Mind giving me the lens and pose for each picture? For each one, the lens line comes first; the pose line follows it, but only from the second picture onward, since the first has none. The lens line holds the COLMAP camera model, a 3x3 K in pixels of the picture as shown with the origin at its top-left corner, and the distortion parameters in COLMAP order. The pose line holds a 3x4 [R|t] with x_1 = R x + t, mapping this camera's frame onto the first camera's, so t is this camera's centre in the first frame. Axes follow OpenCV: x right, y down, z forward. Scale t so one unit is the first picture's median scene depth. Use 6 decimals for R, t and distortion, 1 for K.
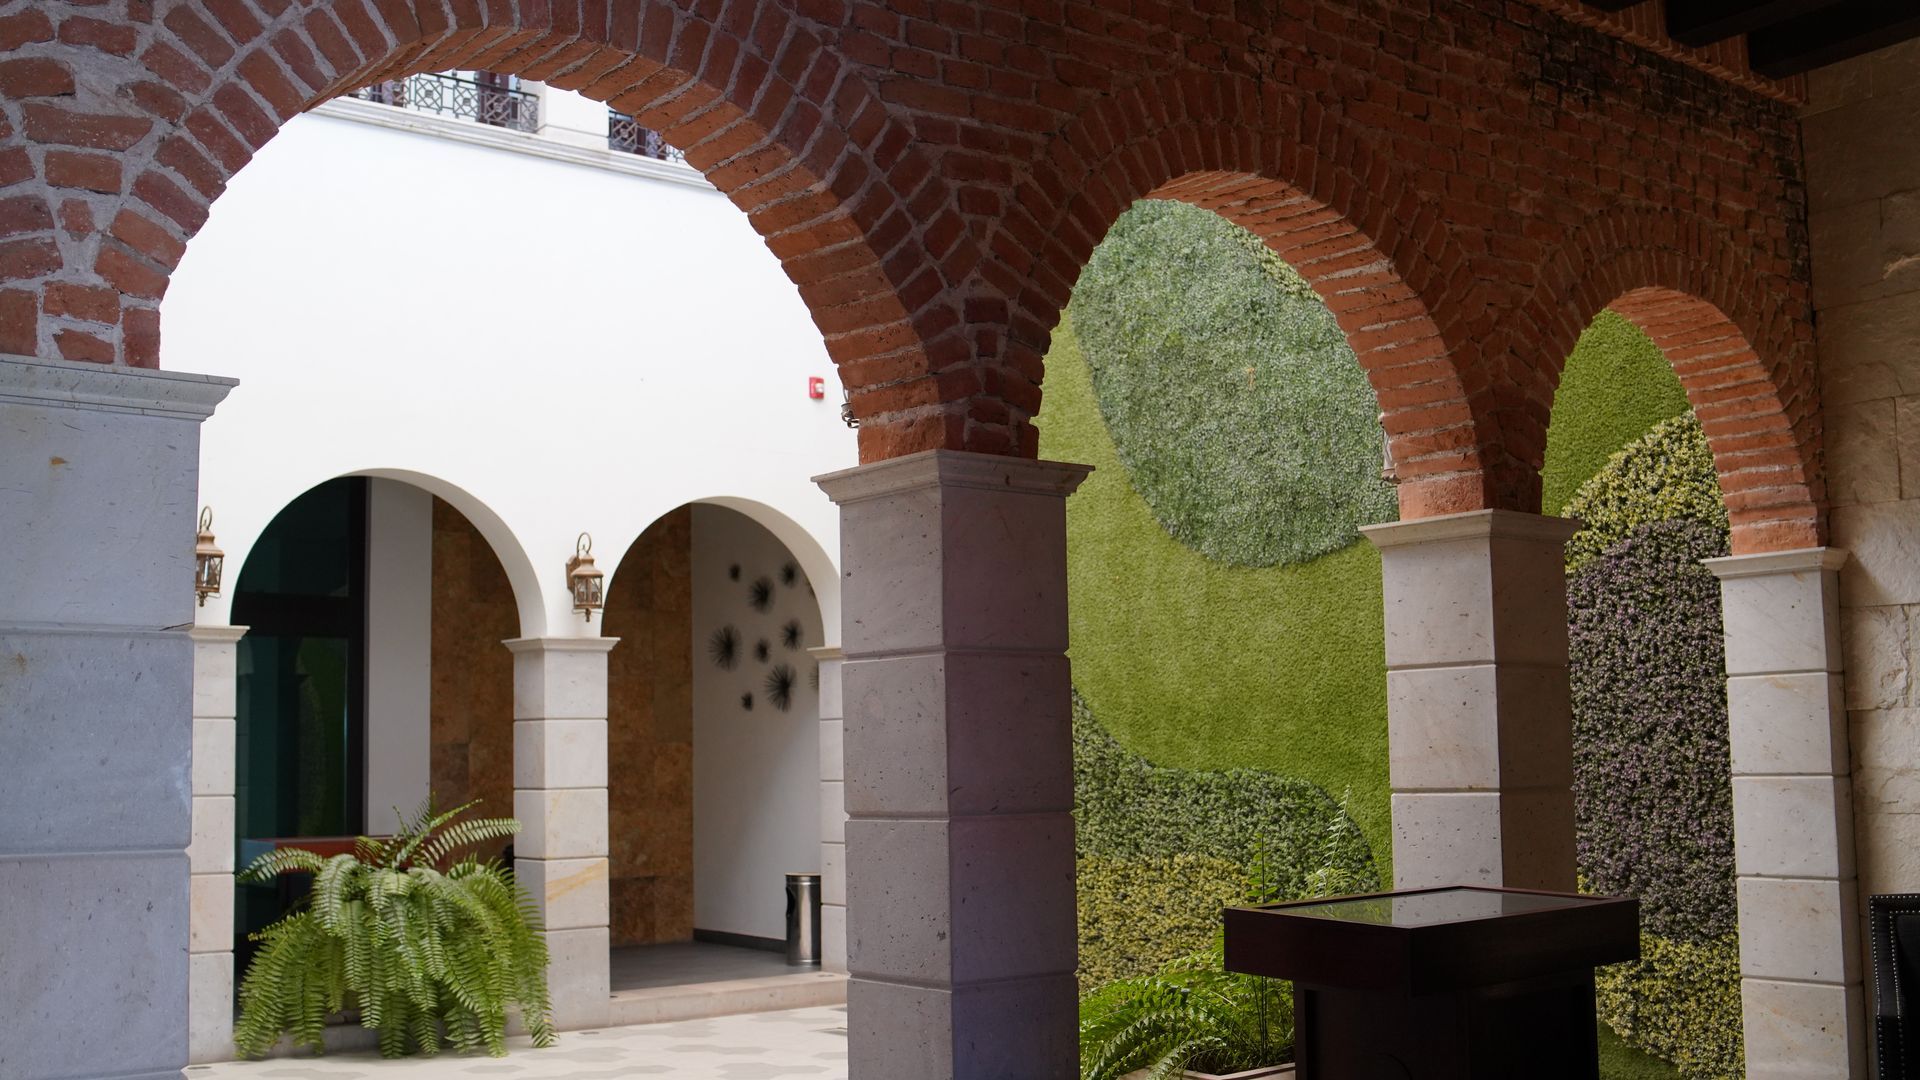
lens RADIAL K [[1881.5, 0, 960.0], [0, 1881.5, 540.0], [0, 0, 1]] dist [-0.141681, 0.103858]
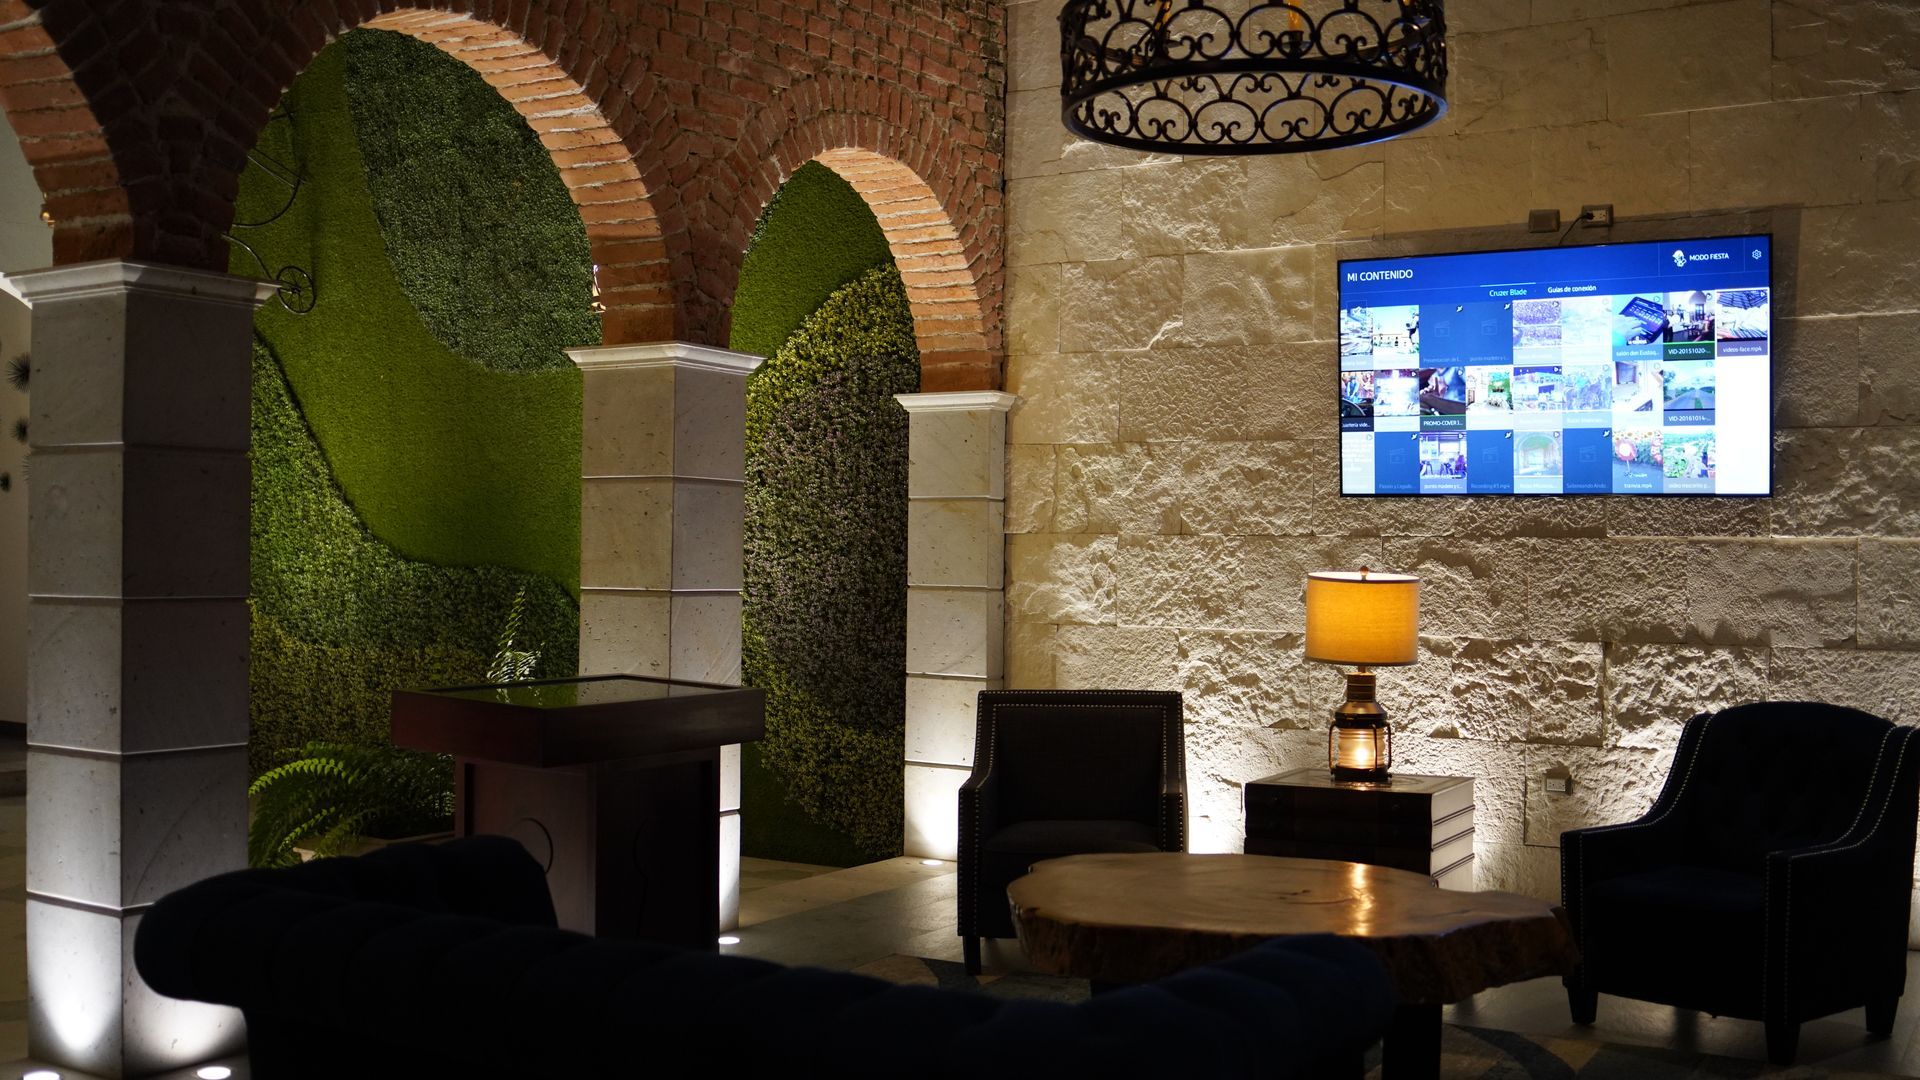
lens RADIAL K [[1900.9, 0, 960.0], [0, 1900.9, 540.0], [0, 0, 1]] dist [-0.091027, 0.010106]
pose [[0.941710, 0.030965, 0.334996, 0.060574], [-0.066371, 0.993285, 0.094763, -0.014582], [-0.329813, -0.111473, 0.937442, -0.116682]]
